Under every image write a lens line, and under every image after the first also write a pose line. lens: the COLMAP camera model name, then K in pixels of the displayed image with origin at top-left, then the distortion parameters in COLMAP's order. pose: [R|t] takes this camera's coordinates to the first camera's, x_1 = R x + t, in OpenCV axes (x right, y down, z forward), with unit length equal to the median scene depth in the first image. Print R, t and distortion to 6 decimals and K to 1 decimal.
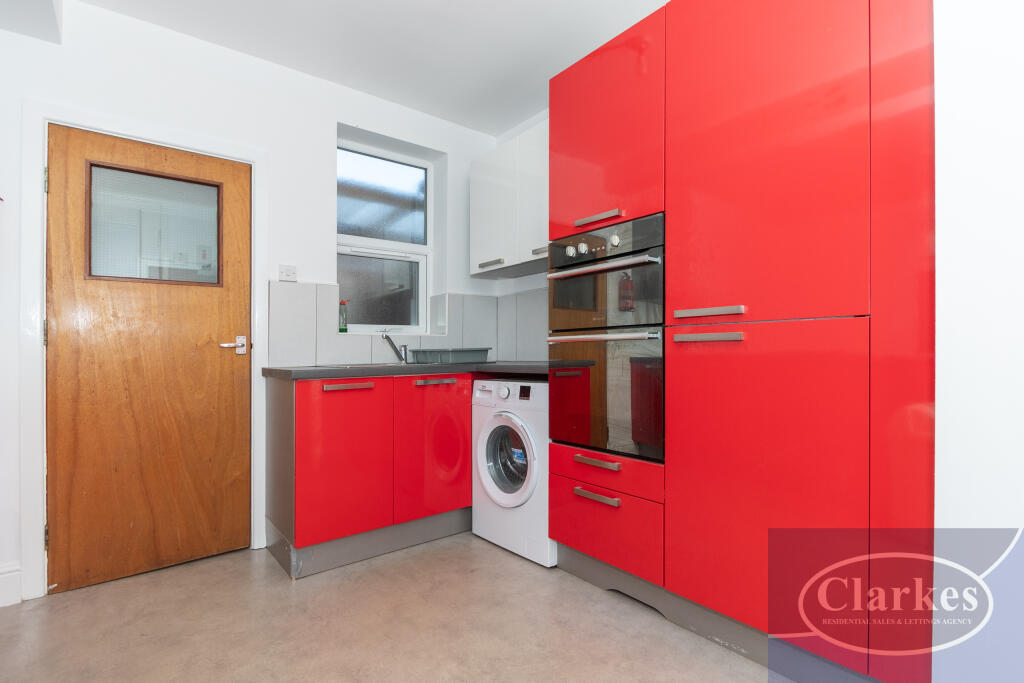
lens RADIAL K [[491.4, 0, 512.0], [0, 491.4, 341.5], [0, 0, 1]] dist [0.000104, -0.000007]
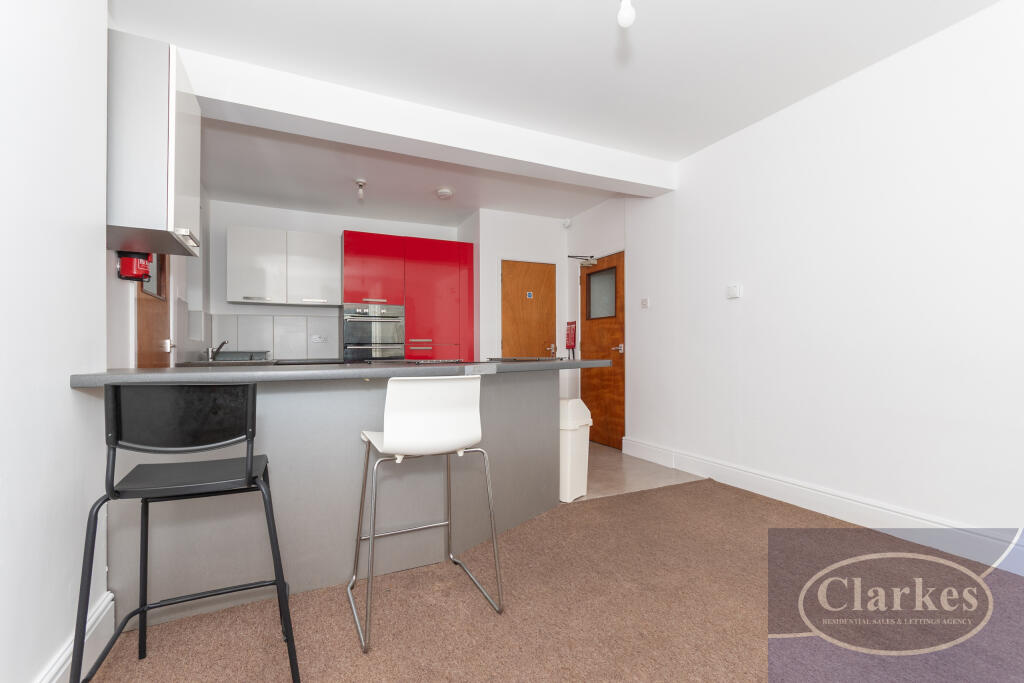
lens RADIAL K [[449.1, 0, 512.0], [0, 449.1, 341.5], [0, 0, 1]] dist [-0.000002, -0.000002]
pose [[-0.224760, -0.010652, -0.974356, 1.380629], [-0.002667, 0.999943, -0.010317, -0.002161], [0.974410, 0.000279, -0.224776, 1.117060]]
